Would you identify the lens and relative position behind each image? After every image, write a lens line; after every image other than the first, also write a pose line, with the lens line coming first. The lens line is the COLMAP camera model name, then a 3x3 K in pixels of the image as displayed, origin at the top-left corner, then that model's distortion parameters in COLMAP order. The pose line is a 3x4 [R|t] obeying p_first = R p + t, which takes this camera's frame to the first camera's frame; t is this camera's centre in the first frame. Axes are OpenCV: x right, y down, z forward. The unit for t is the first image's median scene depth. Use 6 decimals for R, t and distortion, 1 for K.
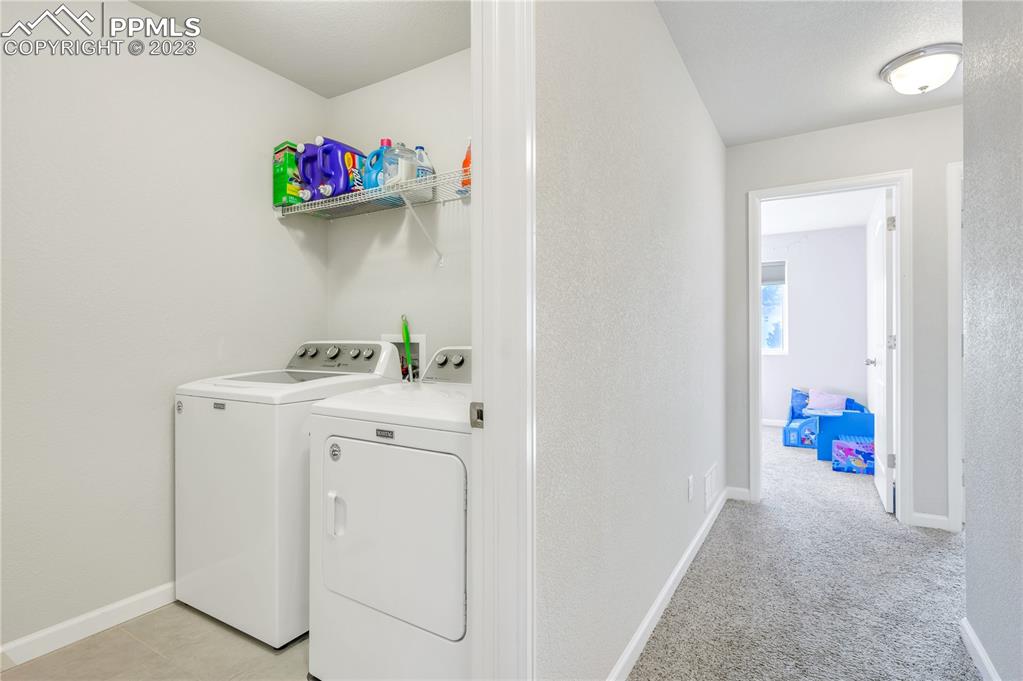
lens RADIAL K [[499.8, 0, 514.8], [0, 499.8, 343.6], [0, 0, 1]] dist [-0.004219, -0.000755]
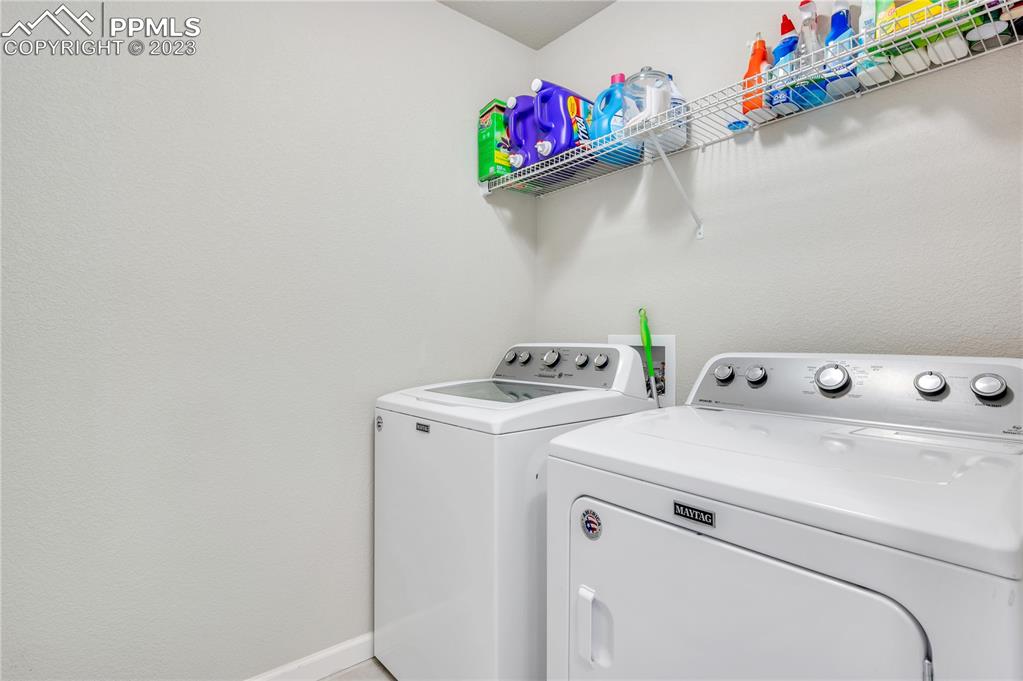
lens RADIAL K [[499.8, 0, 514.8], [0, 499.8, 343.6], [0, 0, 1]] dist [-0.004219, -0.000755]
pose [[0.943822, 0.002817, -0.330443, -0.160676], [-0.003787, 0.999990, -0.002294, -0.003402], [0.330433, 0.003417, 0.943823, 0.250744]]
